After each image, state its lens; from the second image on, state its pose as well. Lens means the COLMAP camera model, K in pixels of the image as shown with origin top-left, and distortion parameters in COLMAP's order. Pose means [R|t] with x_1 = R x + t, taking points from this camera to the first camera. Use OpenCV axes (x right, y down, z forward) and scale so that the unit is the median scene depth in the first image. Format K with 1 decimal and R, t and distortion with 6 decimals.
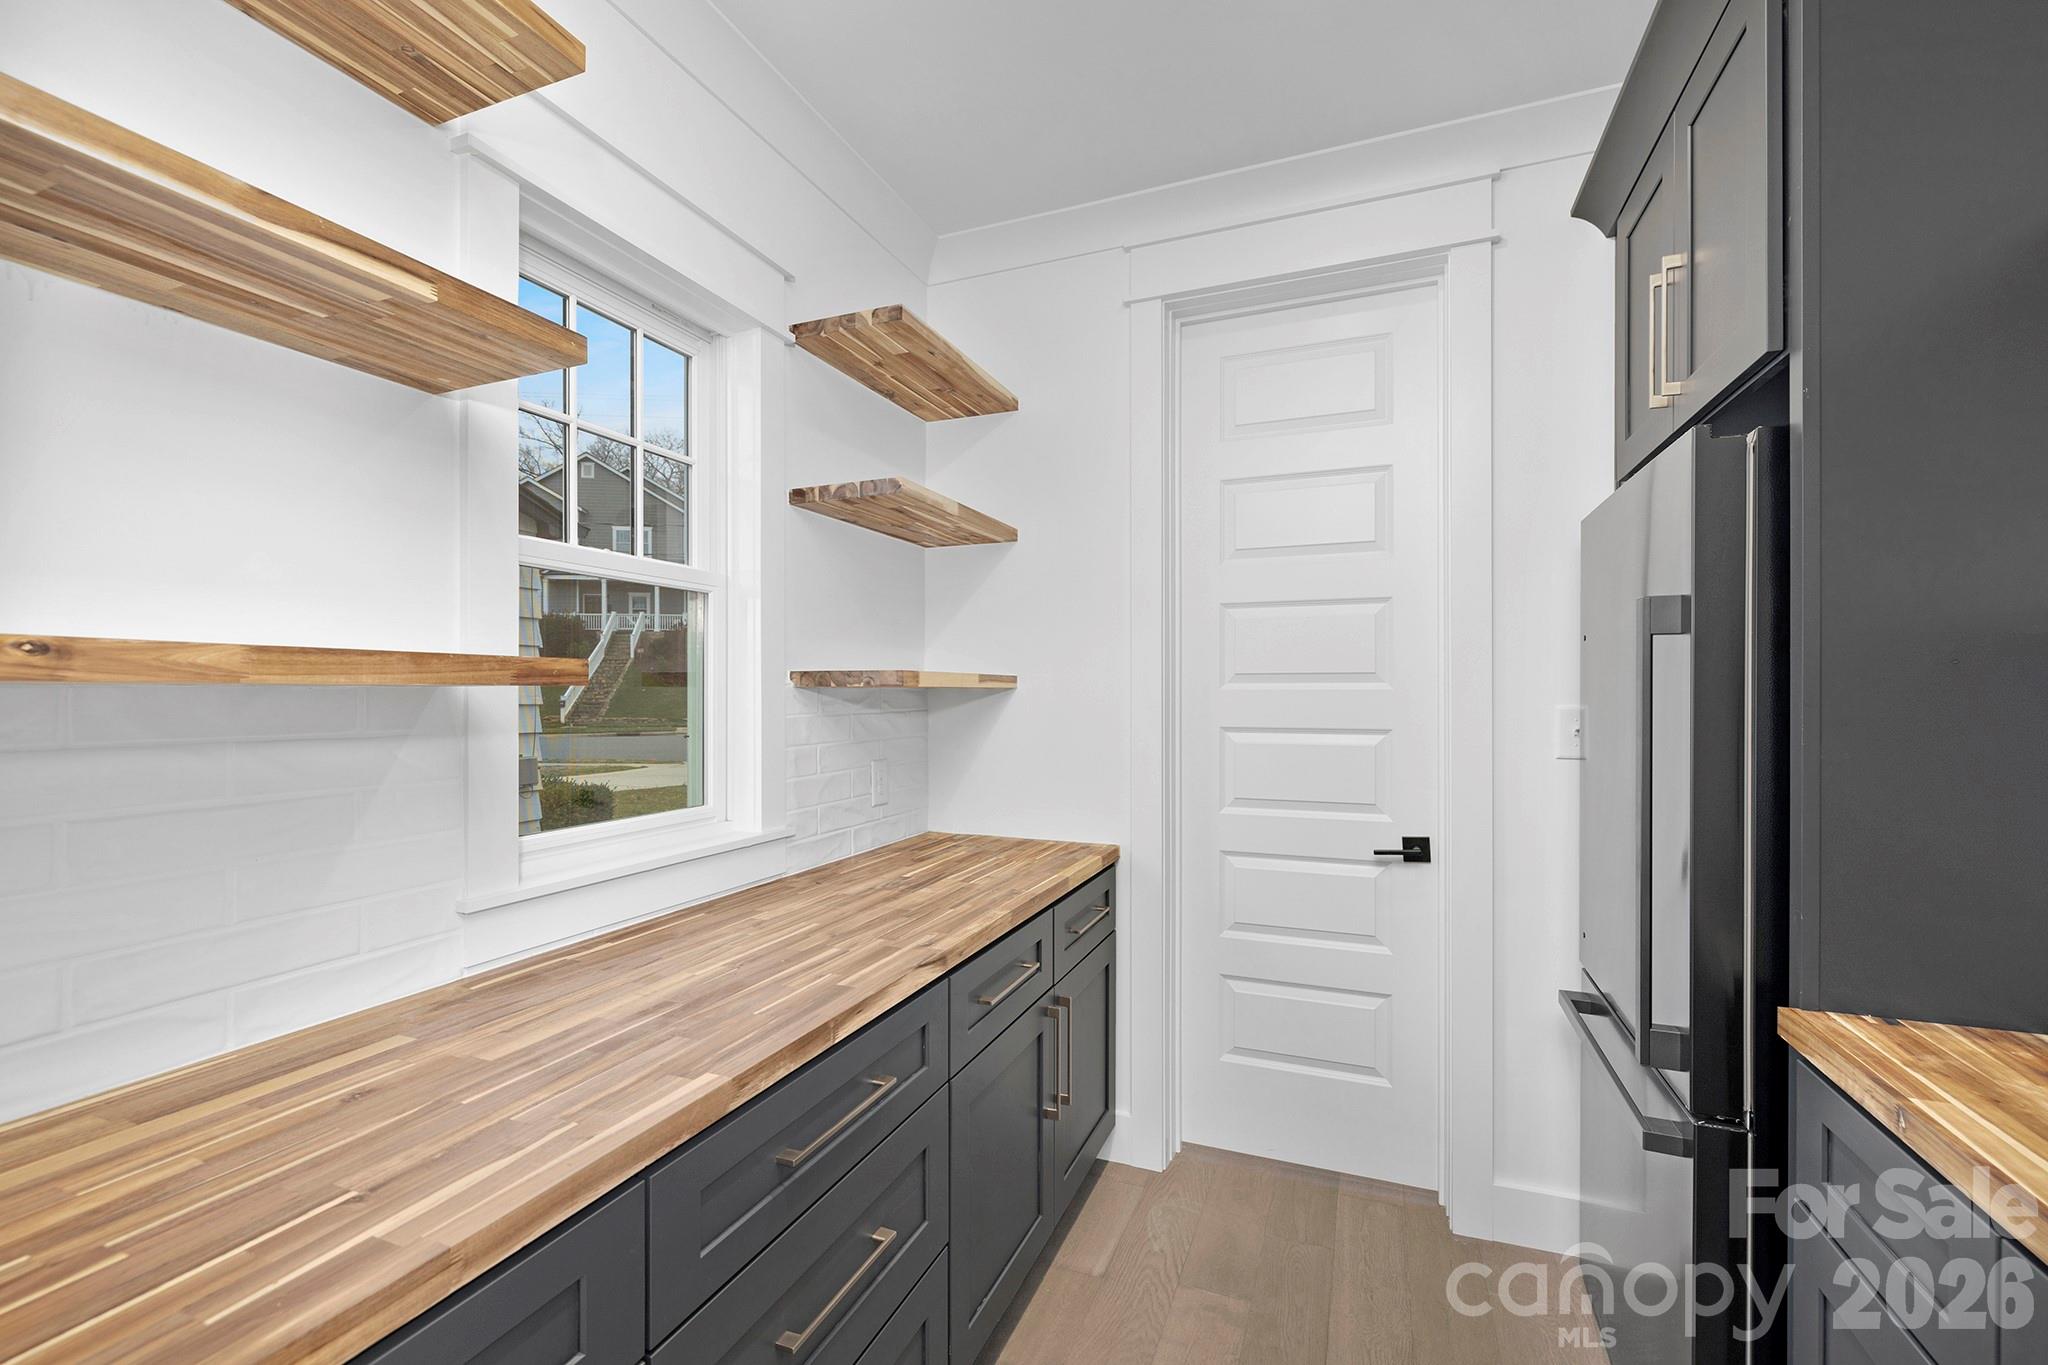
lens RADIAL K [[865.8, 0, 1016.1], [0, 865.8, 682.6], [0, 0, 1]] dist [0.001428, -0.000025]
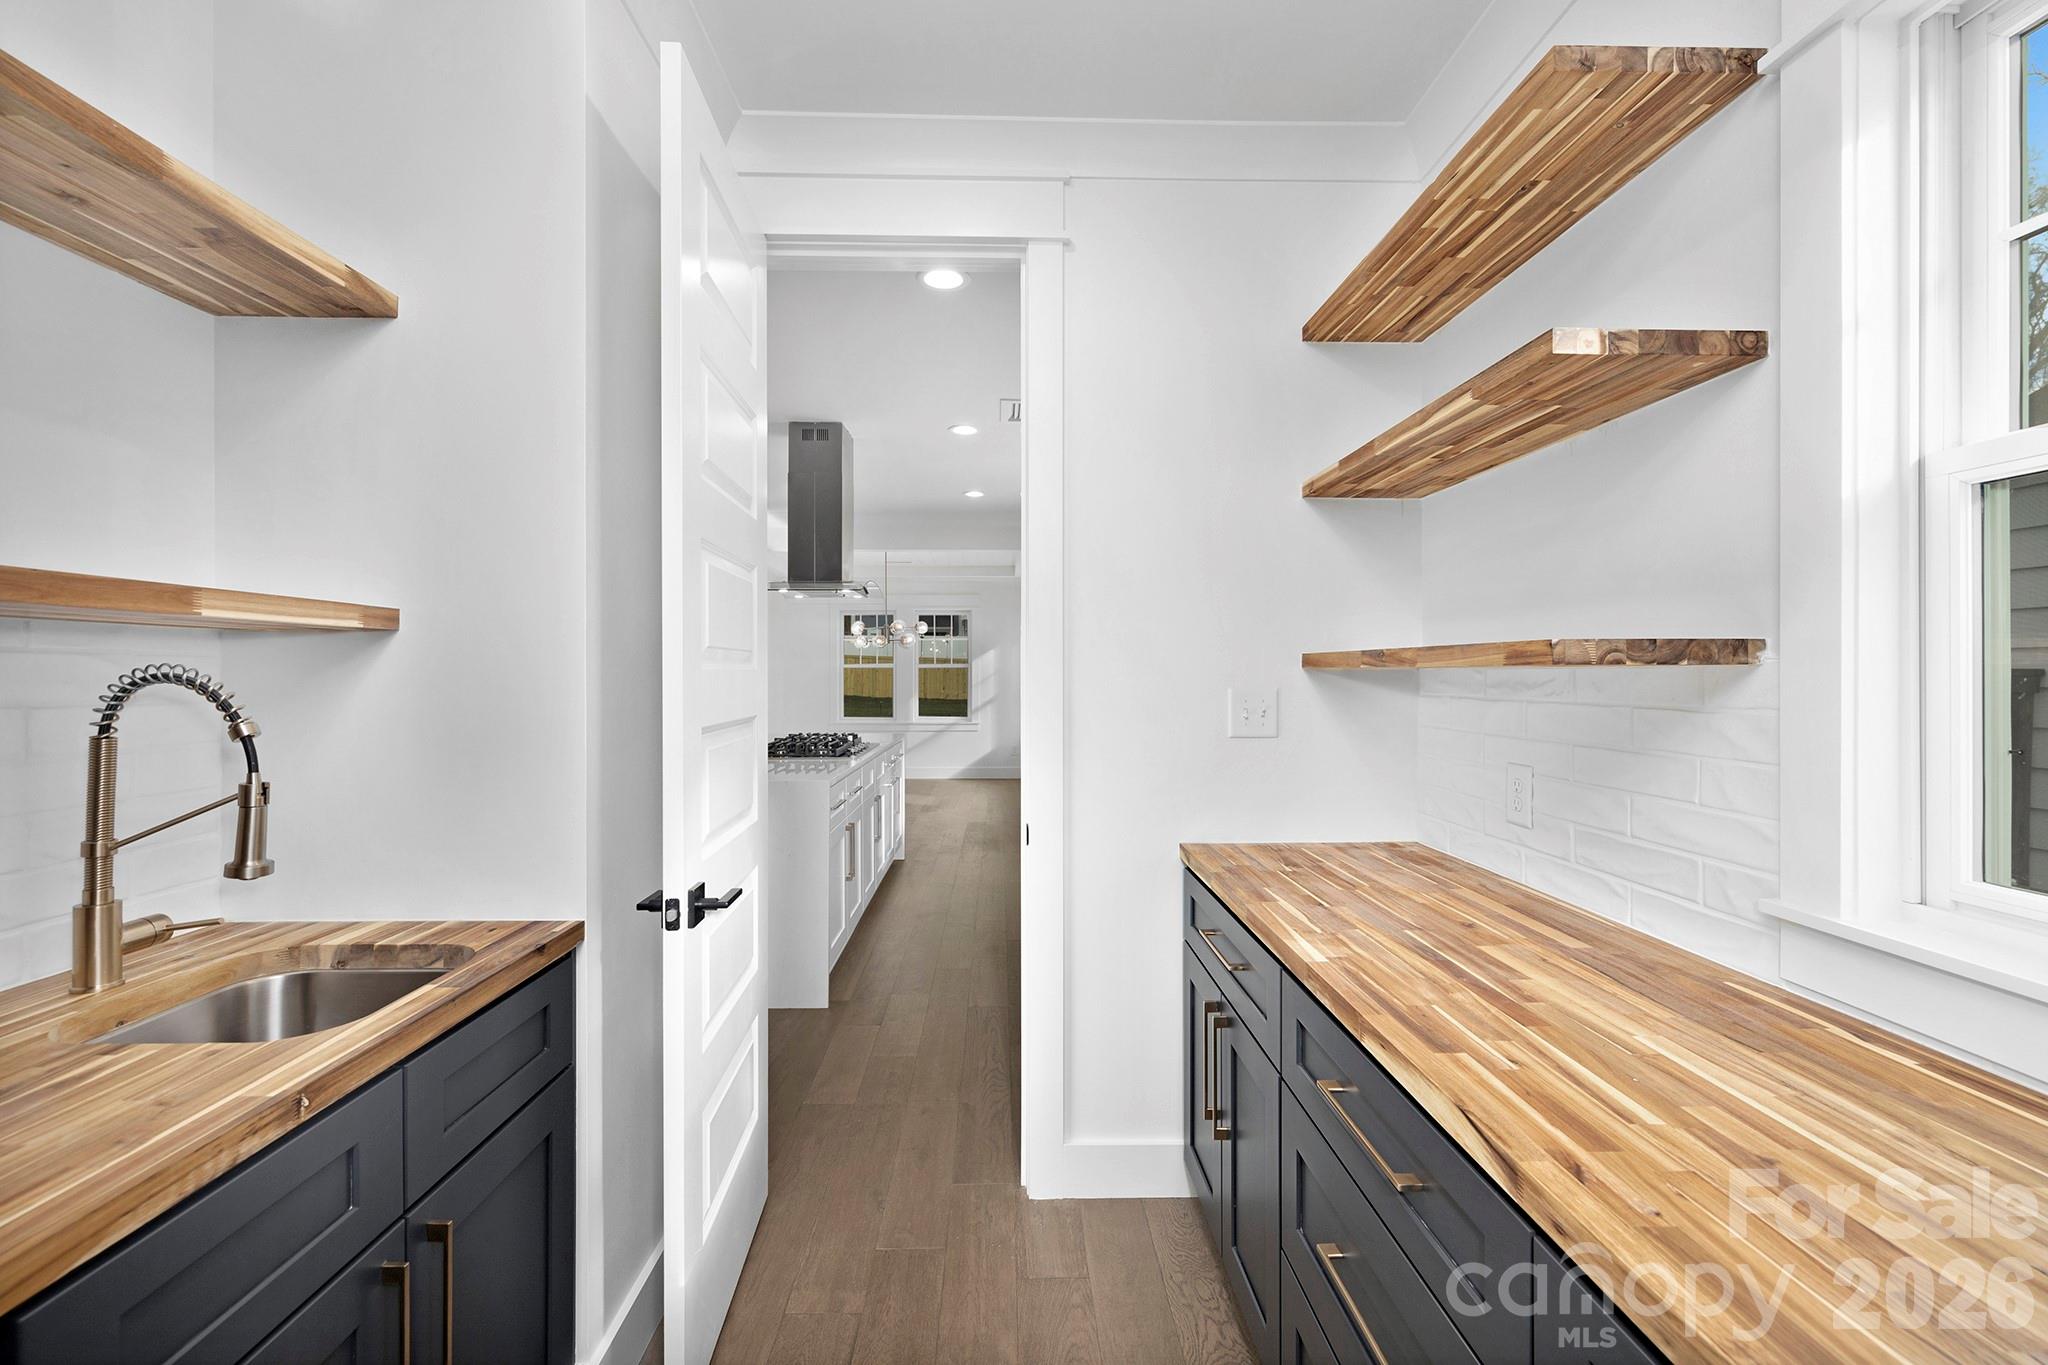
lens RADIAL K [[865.8, 0, 1016.1], [0, 865.8, 682.6], [0, 0, 1]] dist [0.001428, -0.000025]
pose [[-0.917167, 0.003382, -0.398489, 0.506211], [0.003074, 0.999994, 0.001412, 0.021340], [0.398491, 0.000071, -0.917172, 1.699673]]
